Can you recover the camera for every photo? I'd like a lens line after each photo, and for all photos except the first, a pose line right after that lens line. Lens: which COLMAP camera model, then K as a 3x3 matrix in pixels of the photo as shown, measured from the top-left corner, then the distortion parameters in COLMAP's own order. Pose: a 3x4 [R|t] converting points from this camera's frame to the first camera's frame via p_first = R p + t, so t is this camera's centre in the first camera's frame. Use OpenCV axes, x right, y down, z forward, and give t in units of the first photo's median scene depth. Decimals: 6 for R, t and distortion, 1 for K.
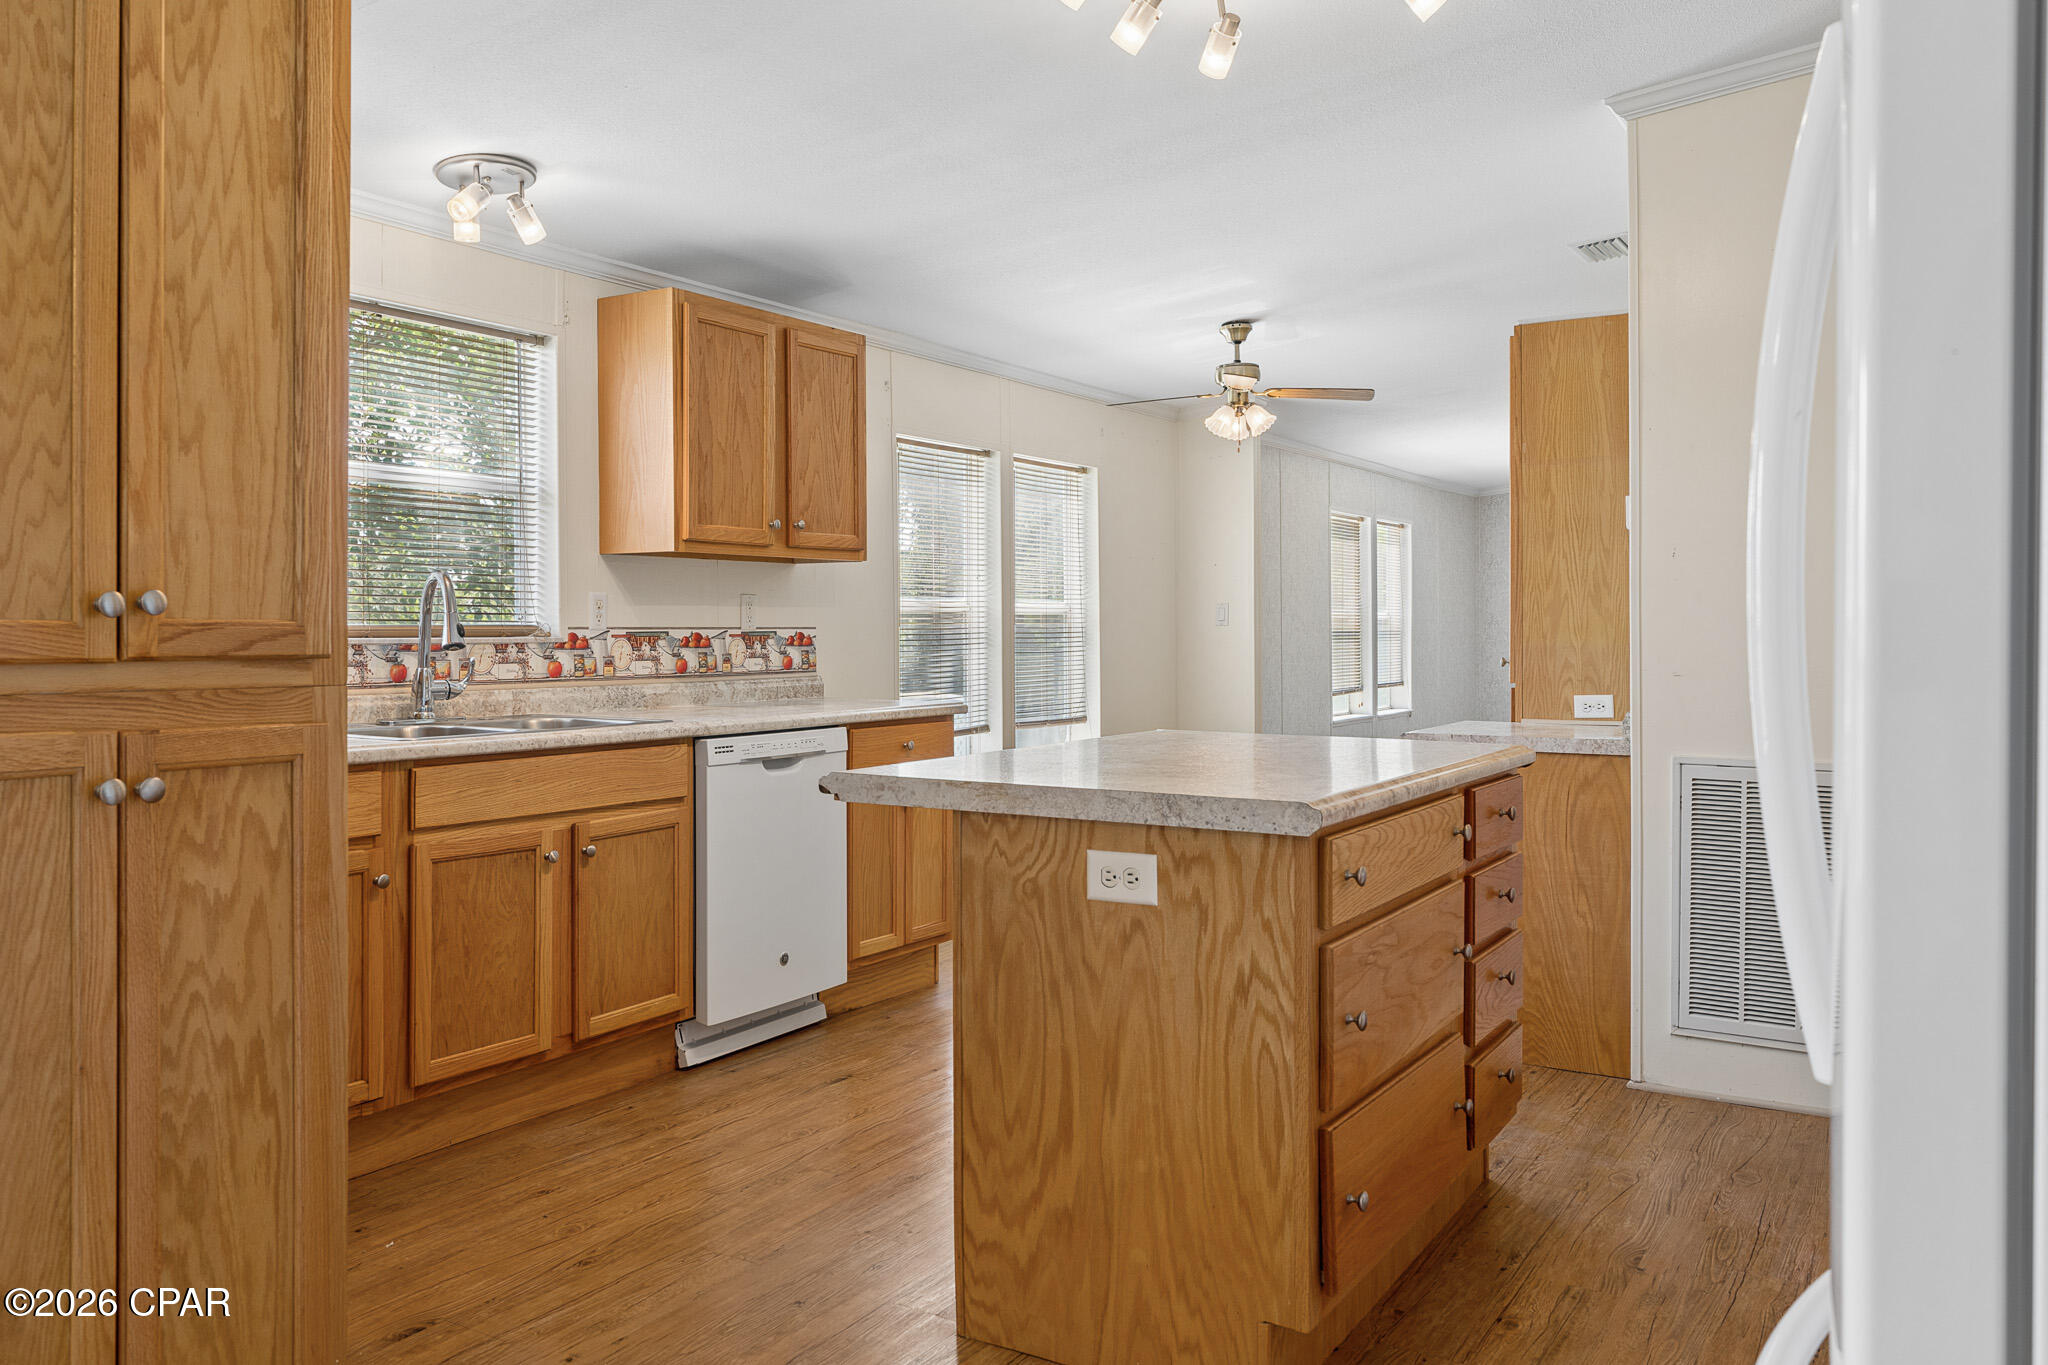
lens RADIAL K [[1567.8, 0, 1036.4], [0, 1567.8, 628.0], [0, 0, 1]] dist [-0.008254, -0.001211]
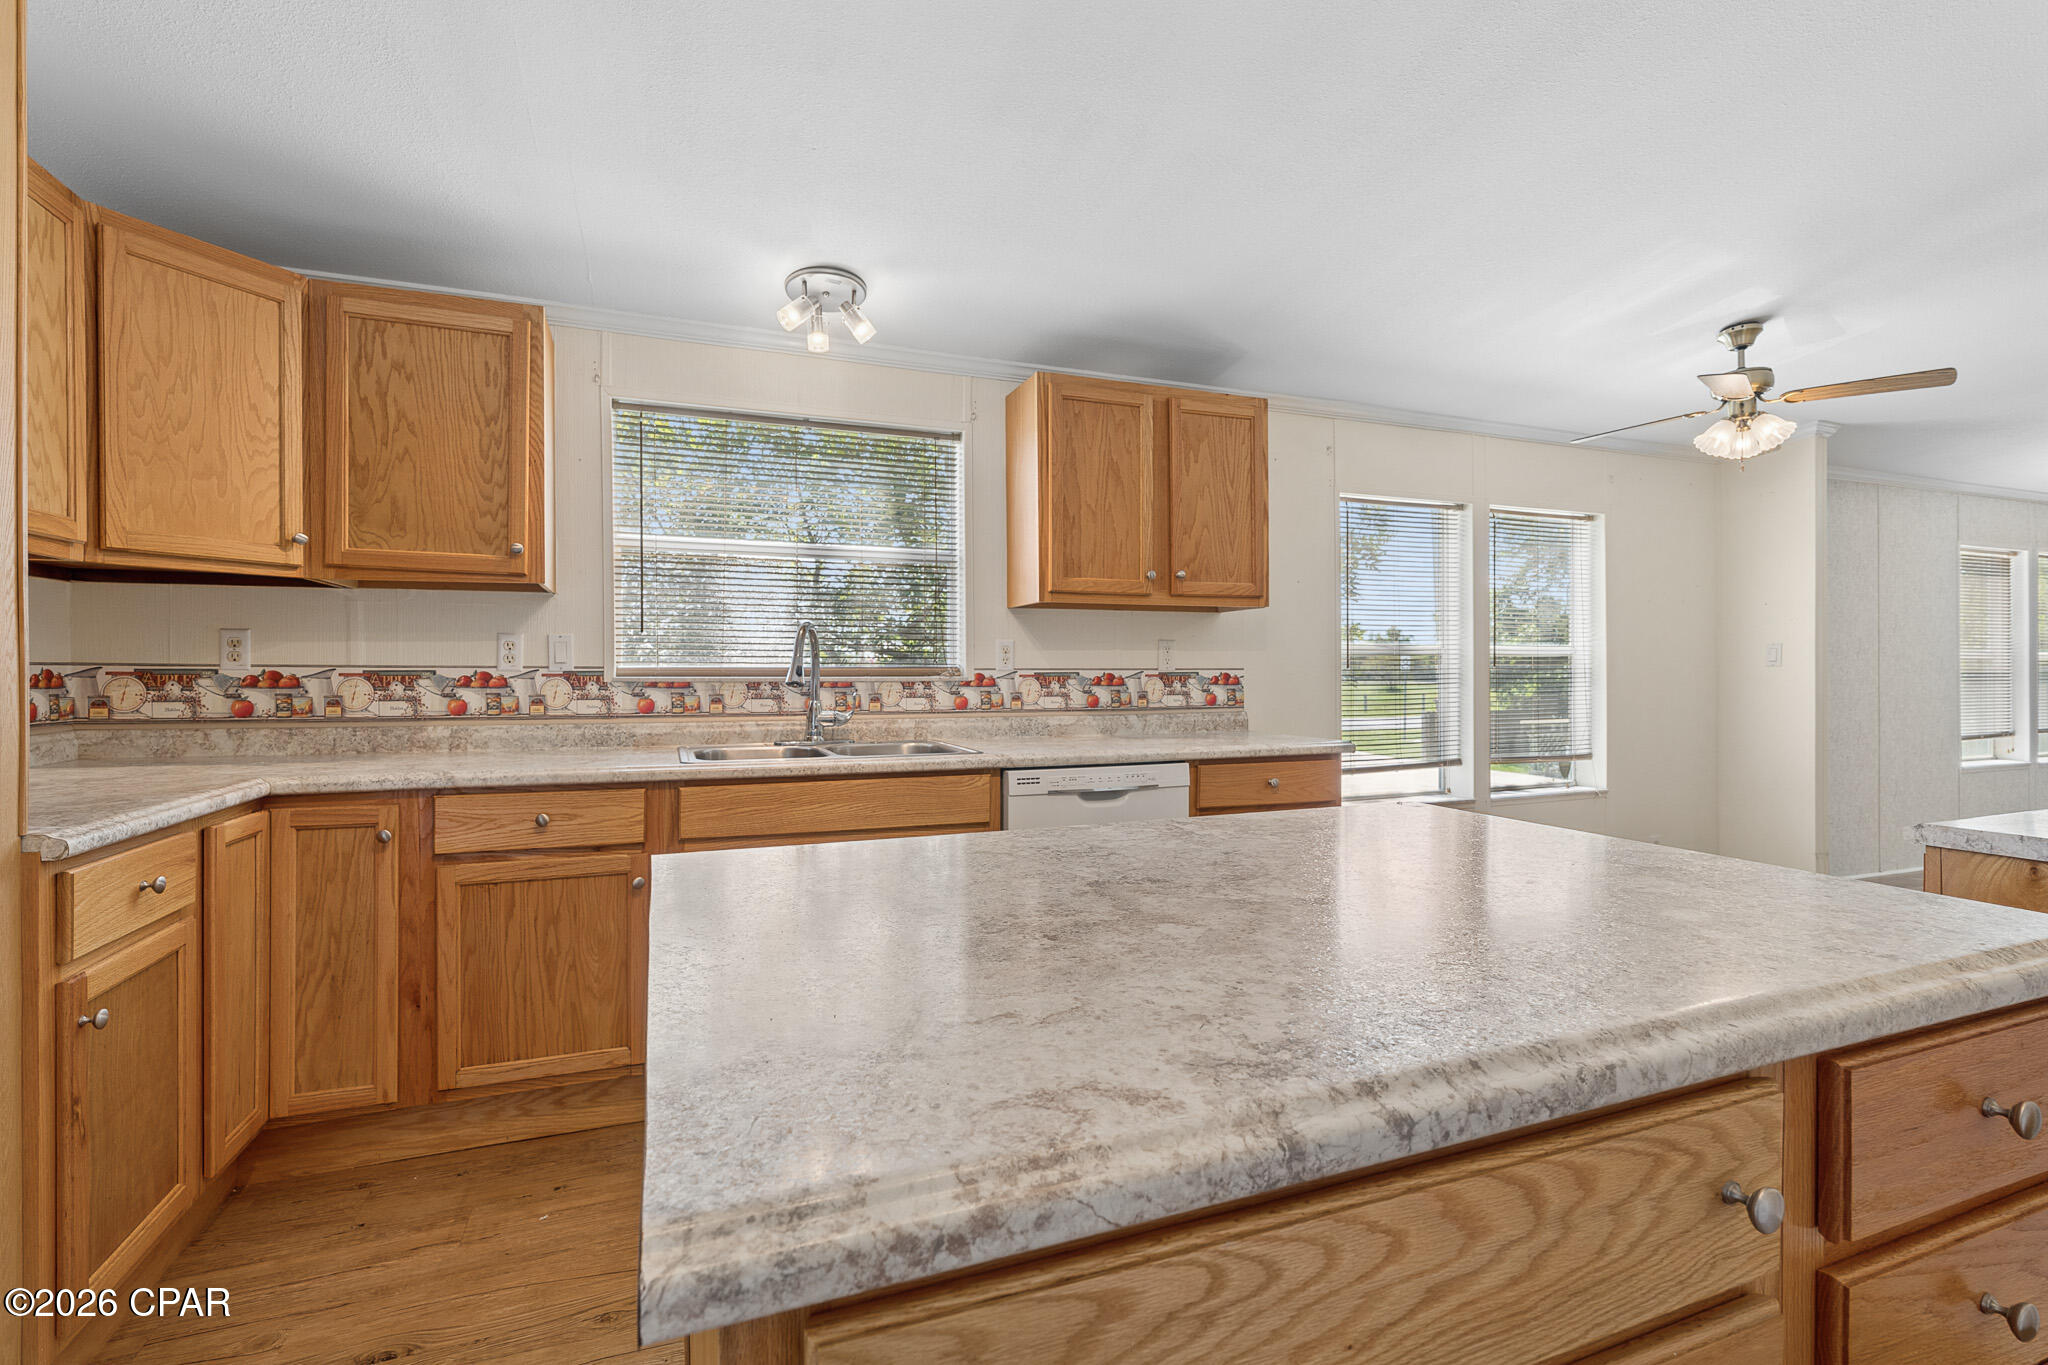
lens RADIAL K [[919.6, 0, 1012.3], [0, 919.6, 677.8], [0, 0, 1]] dist [-0.008344, 0.001545]
pose [[0.787192, 0.003192, -0.616699, 0.160201], [0.001226, 0.999977, 0.006741, 0.001868], [0.616706, -0.006062, 0.787170, 0.435329]]
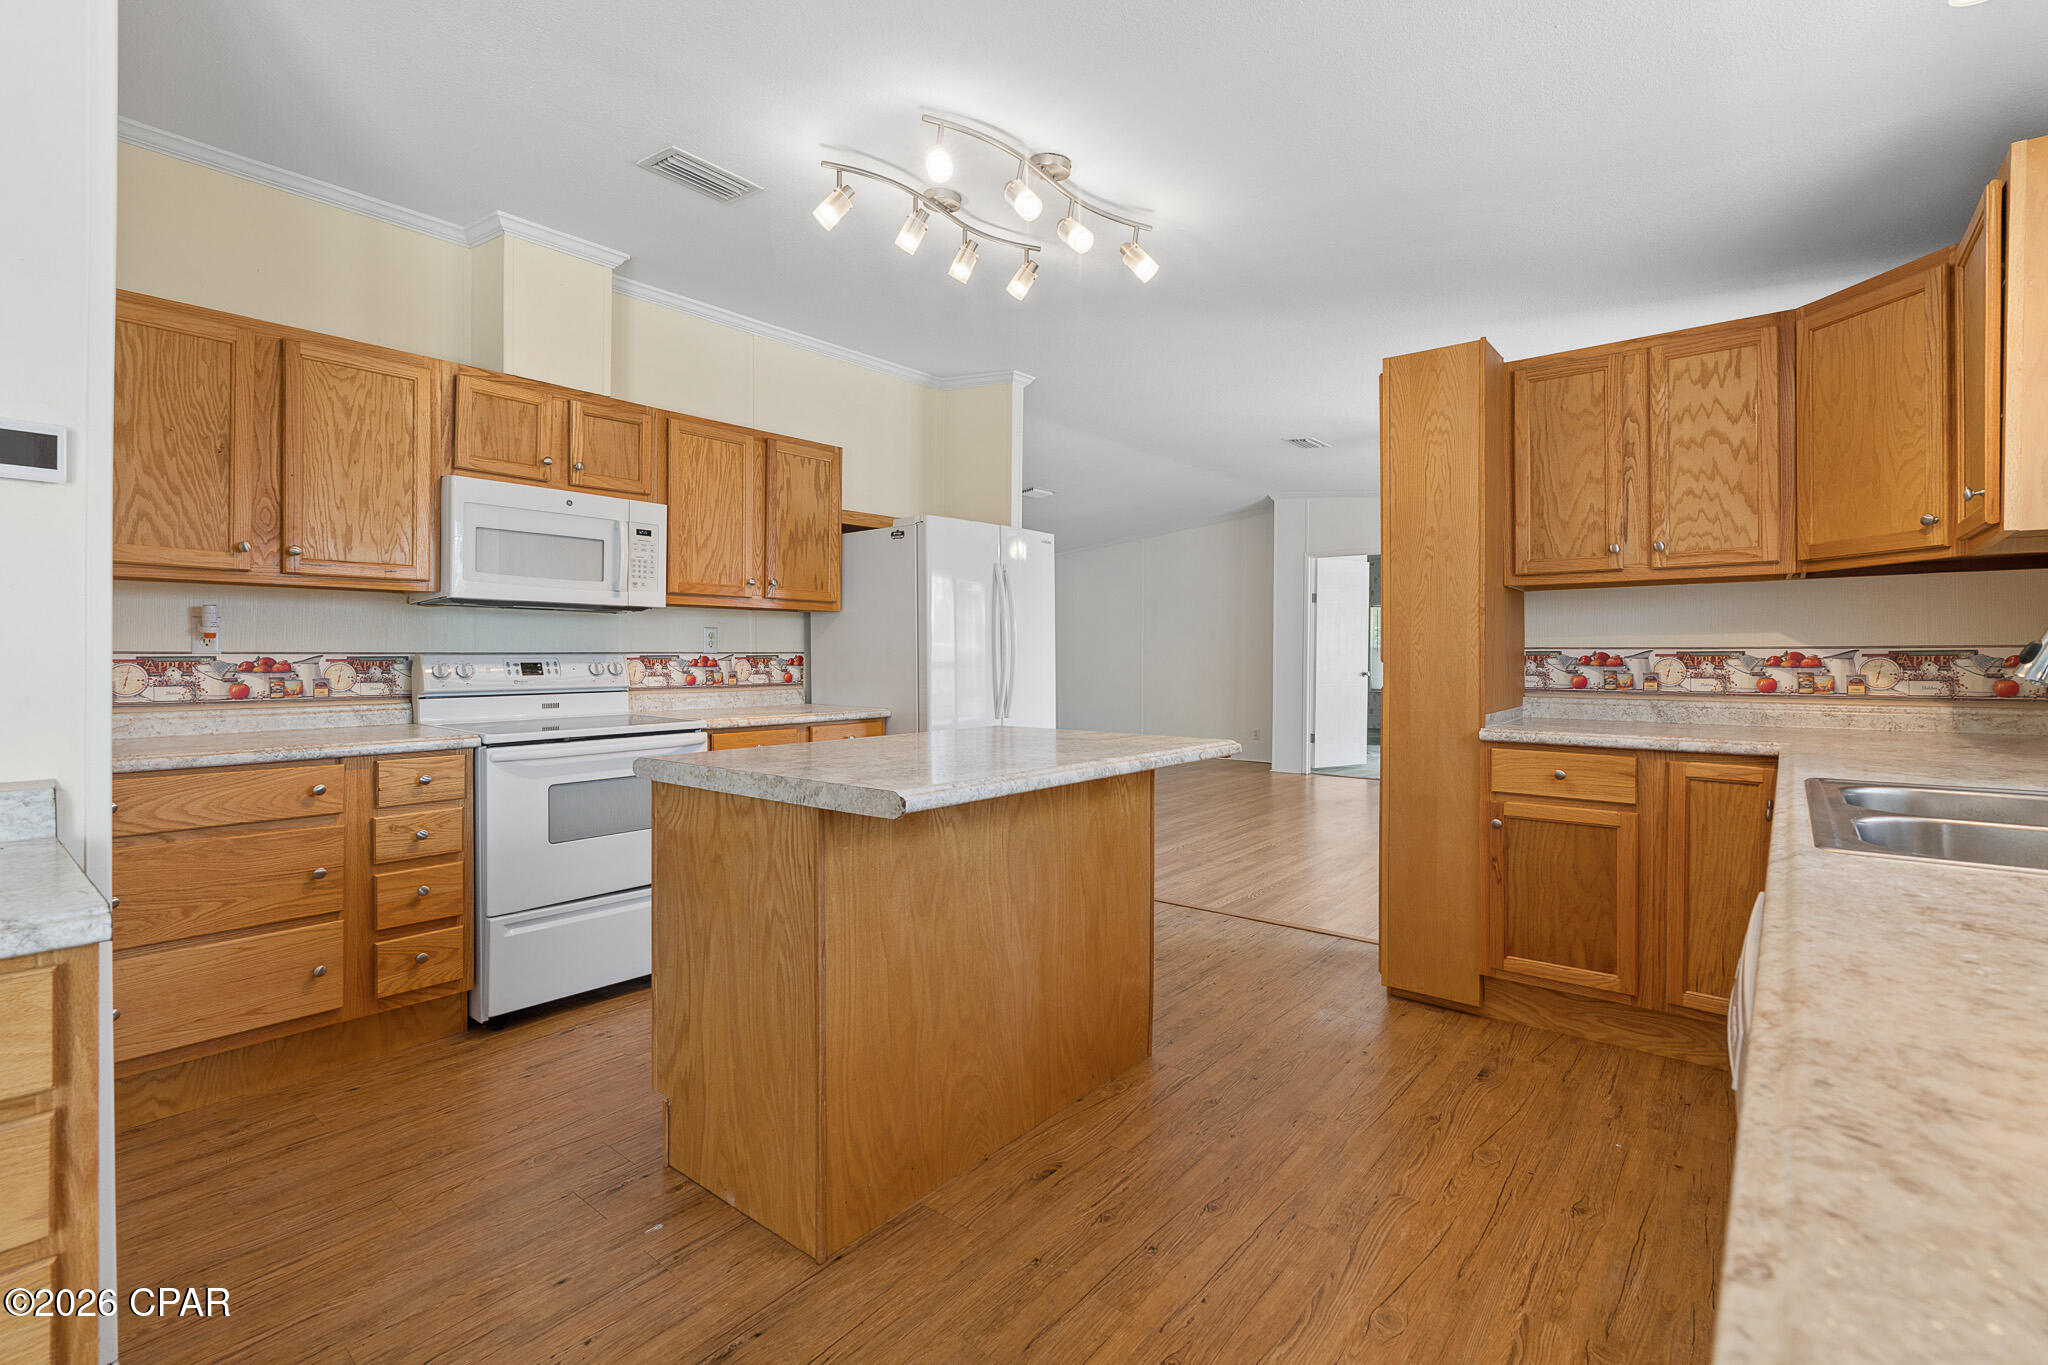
lens RADIAL K [[919.6, 0, 1006.1], [0, 919.6, 659.6], [0, 0, 1]] dist [-0.008344, 0.001545]
pose [[-0.987518, -0.004116, 0.157455, -0.028848], [-0.002696, 0.999954, 0.009227, 0.001570], [-0.157486, 0.008687, -0.987483, 1.126771]]
